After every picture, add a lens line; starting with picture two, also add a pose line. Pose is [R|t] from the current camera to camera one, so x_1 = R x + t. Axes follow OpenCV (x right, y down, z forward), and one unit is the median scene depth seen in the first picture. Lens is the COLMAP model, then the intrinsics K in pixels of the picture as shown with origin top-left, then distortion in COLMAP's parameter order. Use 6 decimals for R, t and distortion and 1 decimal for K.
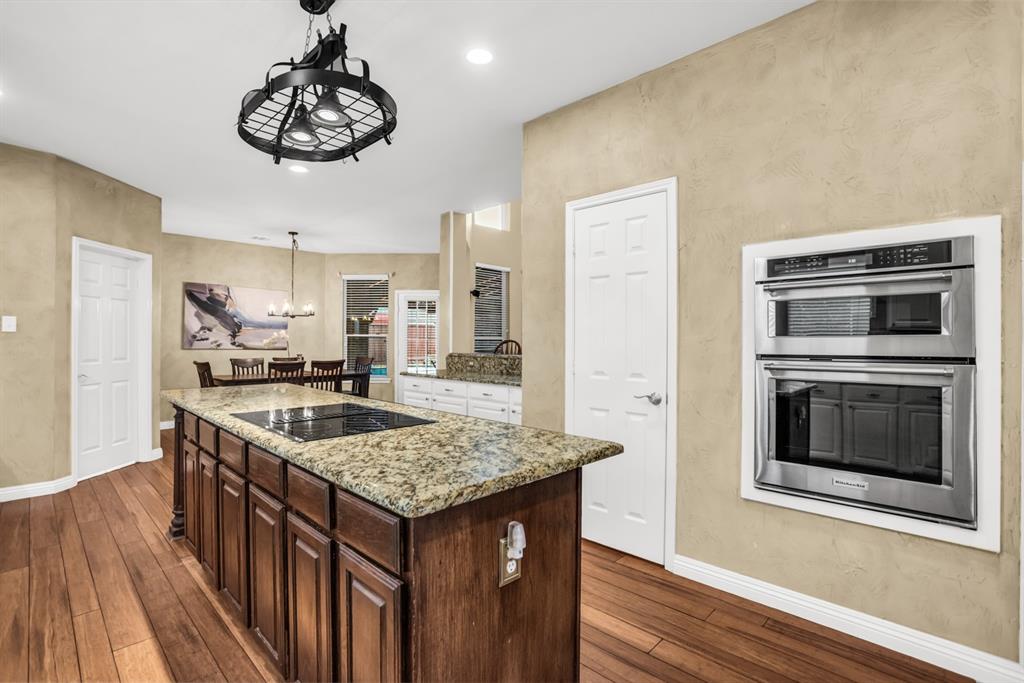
lens RADIAL K [[474.3, 0, 486.3], [0, 474.3, 338.1], [0, 0, 1]] dist [-0.007705, 0.004070]
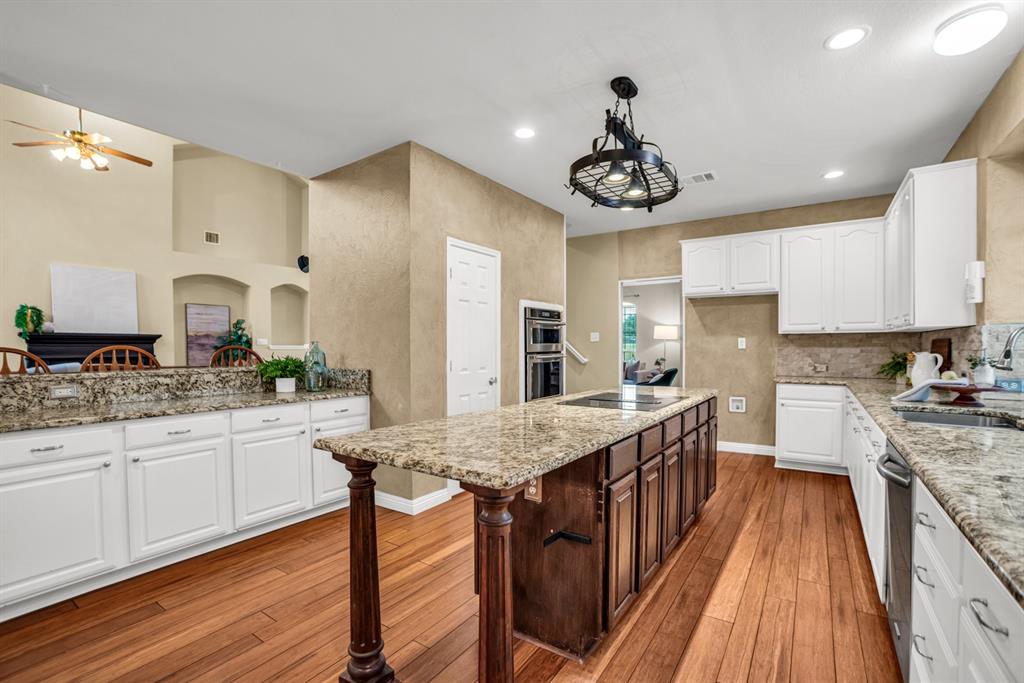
lens RADIAL K [[474.3, 0, 520.7], [0, 474.3, 348.4], [0, 0, 1]] dist [-0.007705, 0.004070]
pose [[-0.192448, -0.004212, 0.981298, -0.466085], [0.000044, 0.999991, 0.004301, 0.002291], [-0.981307, 0.000871, -0.192446, 0.444770]]
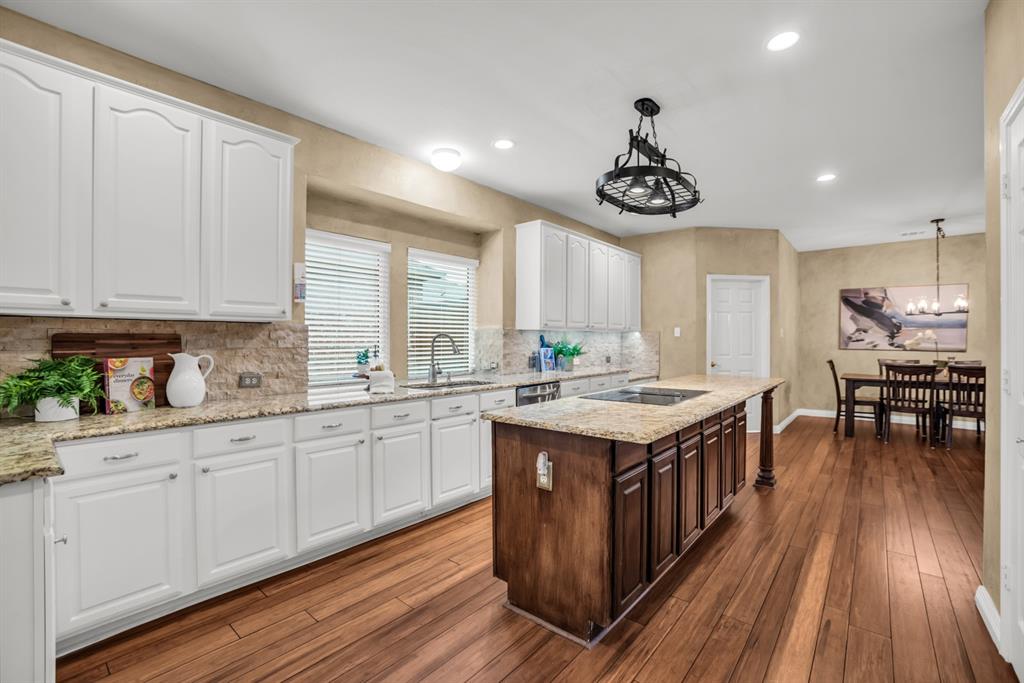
lens RADIAL K [[437.5, 0, 537.0], [0, 437.5, 338.3], [0, 0, 1]] dist [-0.010319, 0.000563]
pose [[0.146023, -0.006568, -0.989259, 0.276304], [0.003826, 0.999974, -0.006075, 0.001034], [0.989274, -0.002898, 0.146044, 0.135523]]
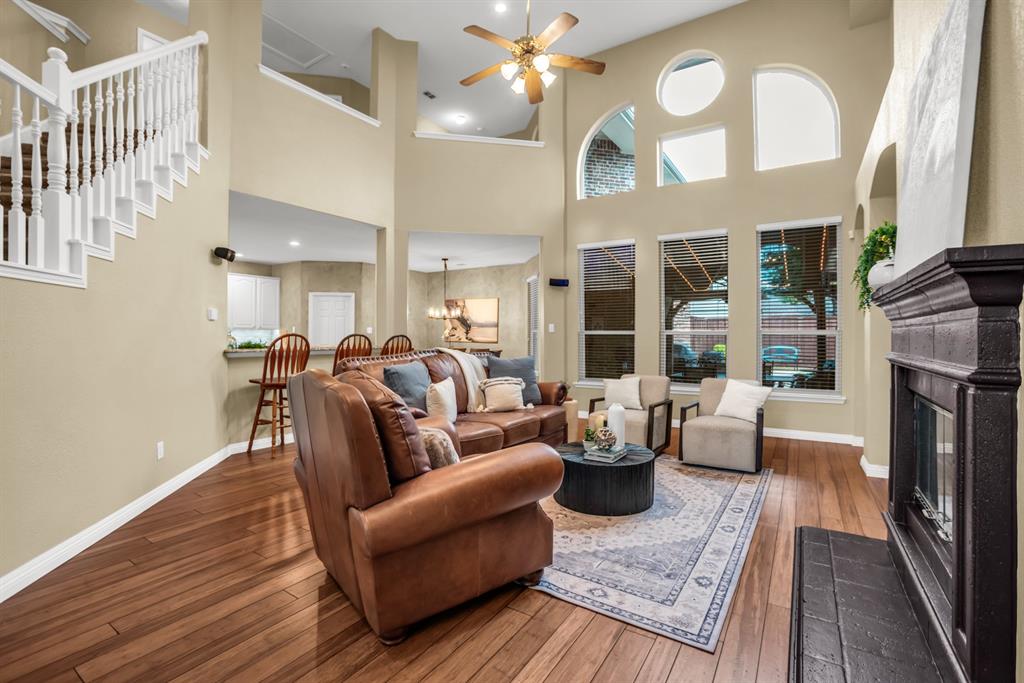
lens RADIAL K [[474.3, 0, 514.0], [0, 474.3, 340.3], [0, 0, 1]] dist [-0.007705, 0.004070]
pose [[0.218108, 0.005460, -0.975909, 0.983685], [0.003667, 0.999973, 0.006414, 0.009416], [0.975918, -0.004978, 0.218082, 0.868467]]
